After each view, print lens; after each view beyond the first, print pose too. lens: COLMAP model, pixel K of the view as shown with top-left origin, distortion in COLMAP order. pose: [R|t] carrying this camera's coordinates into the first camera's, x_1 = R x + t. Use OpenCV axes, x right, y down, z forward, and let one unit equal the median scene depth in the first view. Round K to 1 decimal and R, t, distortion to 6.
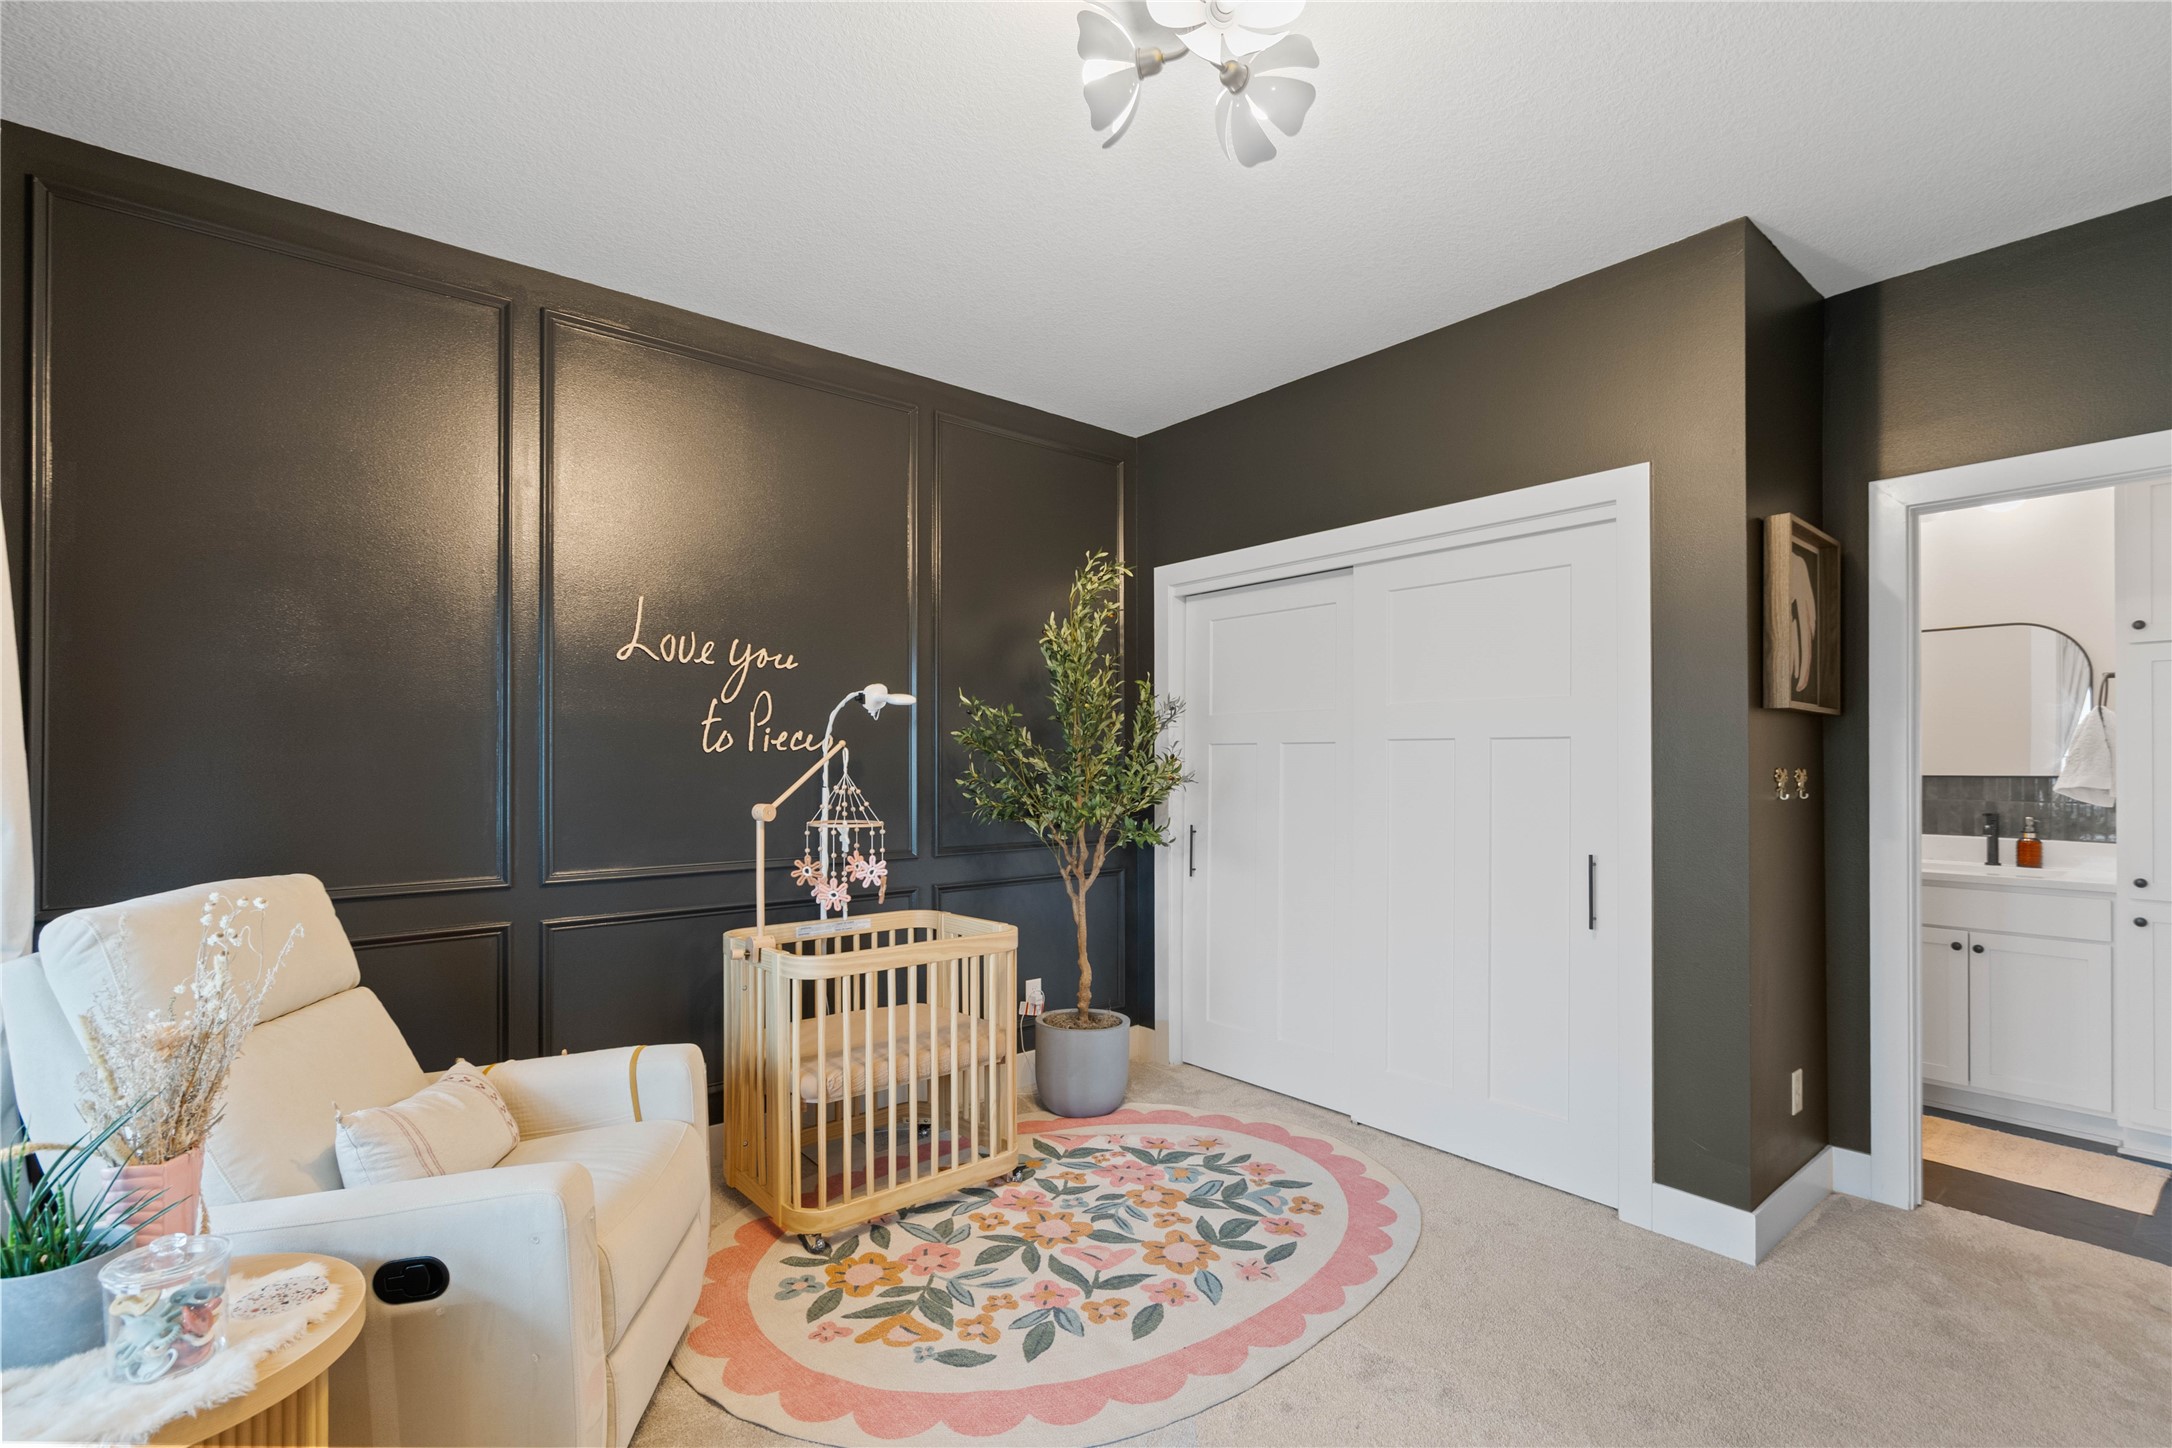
lens RADIAL K [[996.2, 0, 1056.1], [0, 996.2, 761.3], [0, 0, 1]] dist [-0.001426, 0.001807]
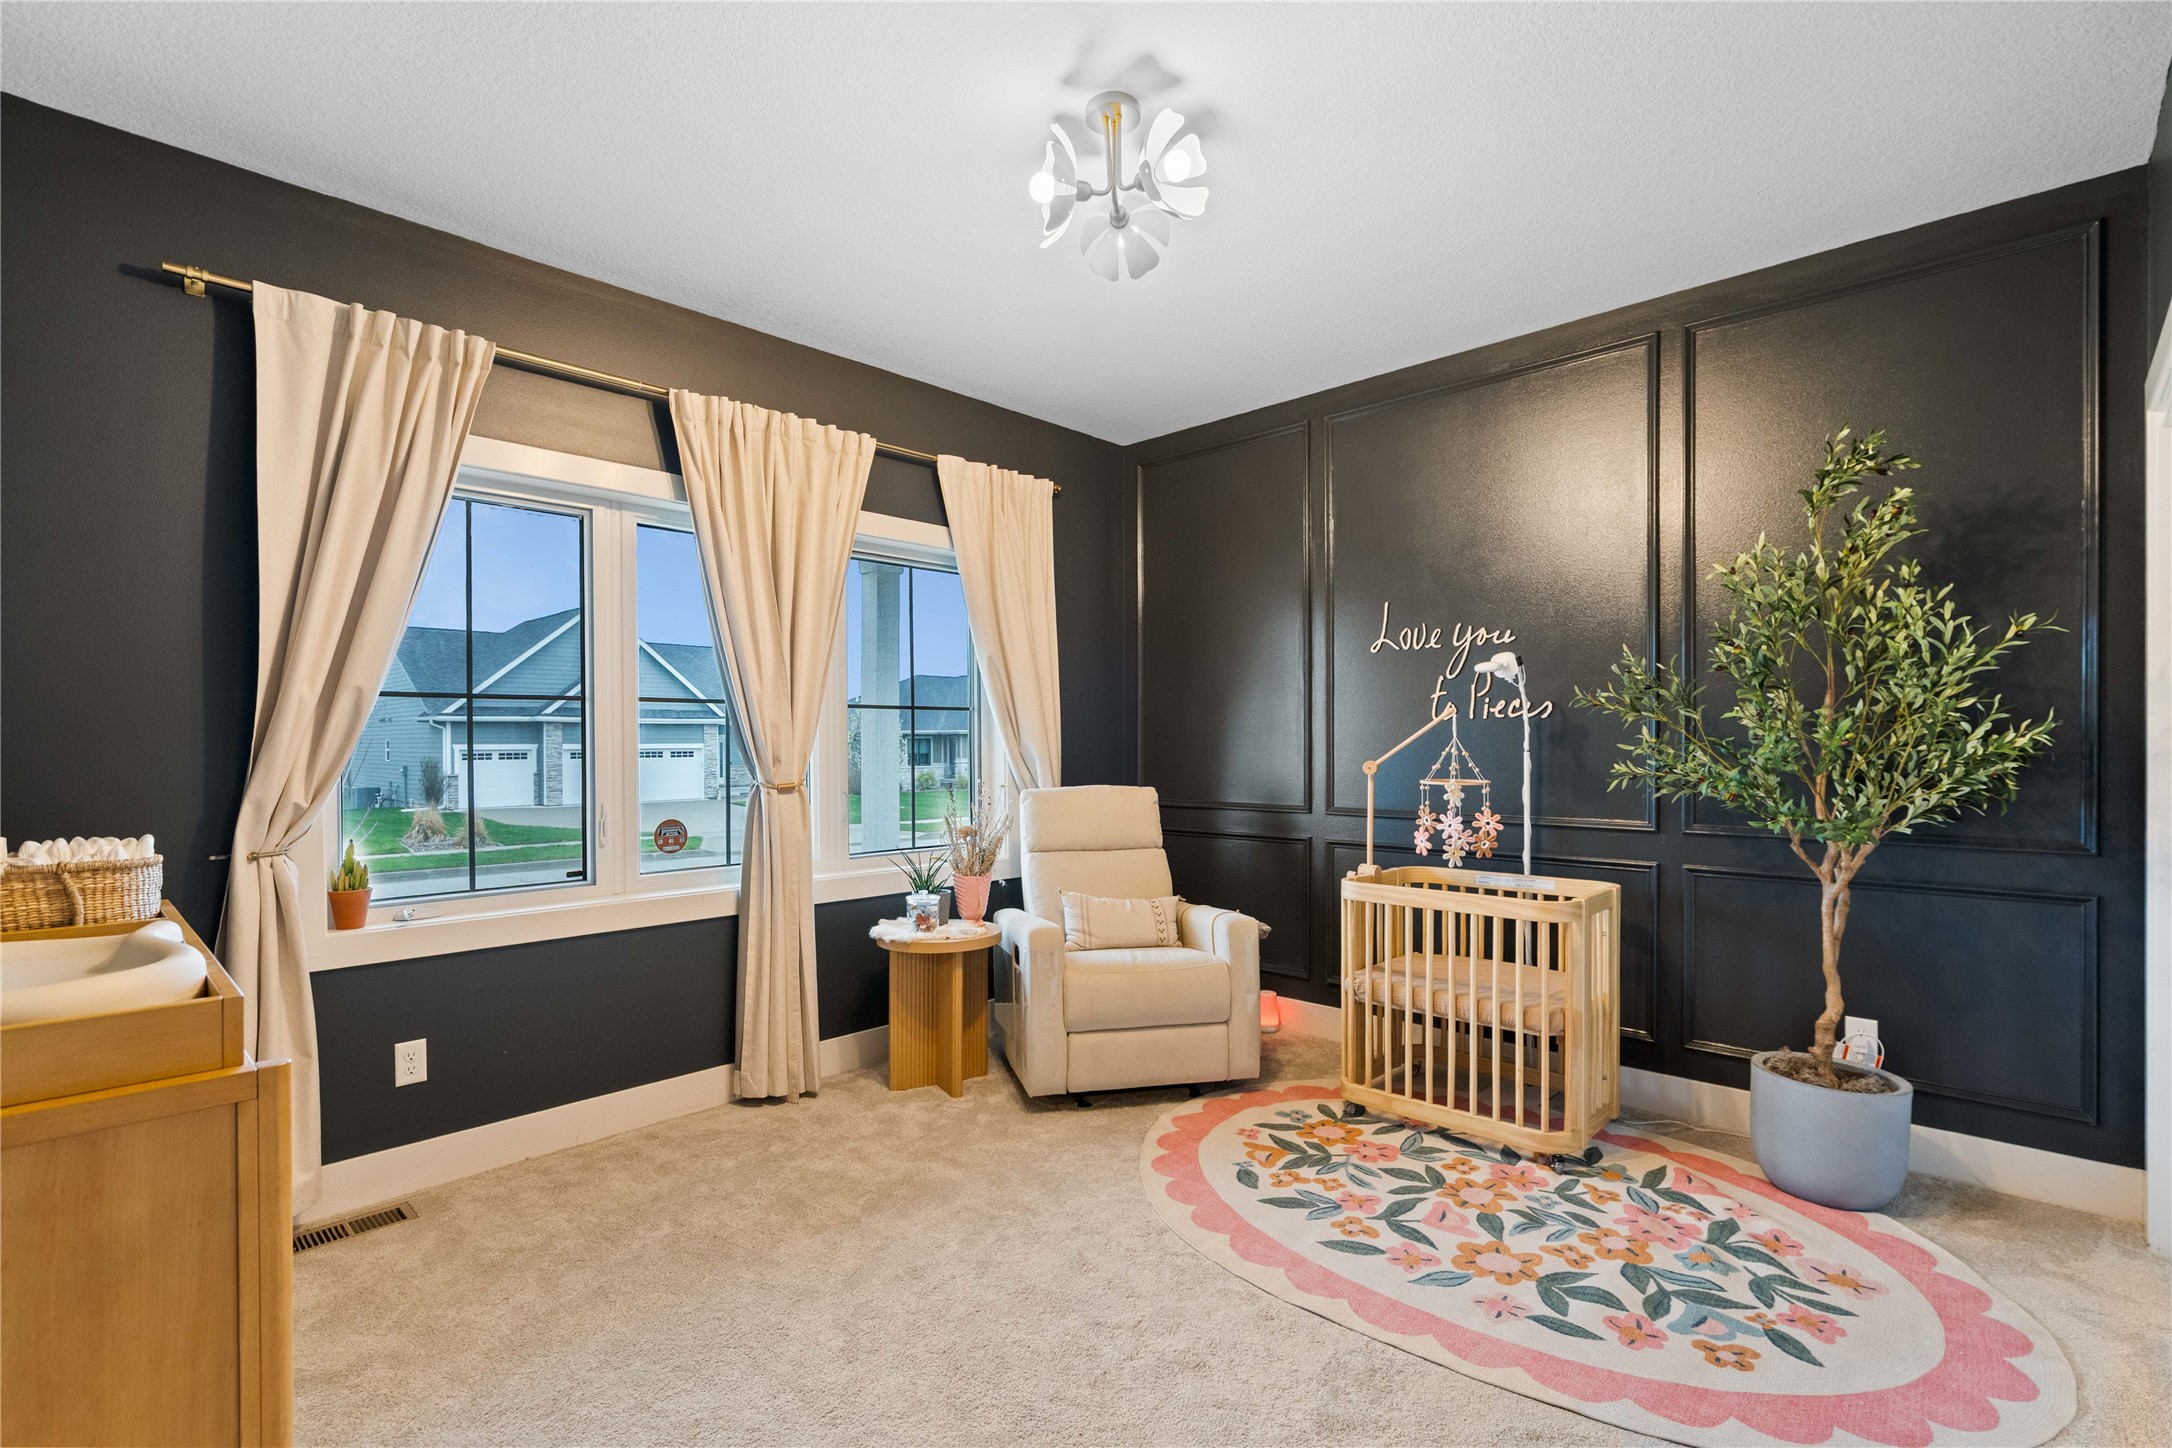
lens RADIAL K [[996.2, 0, 1083.8], [0, 996.2, 736.0], [0, 0, 1]] dist [-0.001426, 0.001807]
pose [[0.122430, -0.005379, -0.992463, 0.915061], [0.001752, 0.999985, -0.005204, 0.017718], [0.992476, -0.001101, 0.122438, 0.482228]]
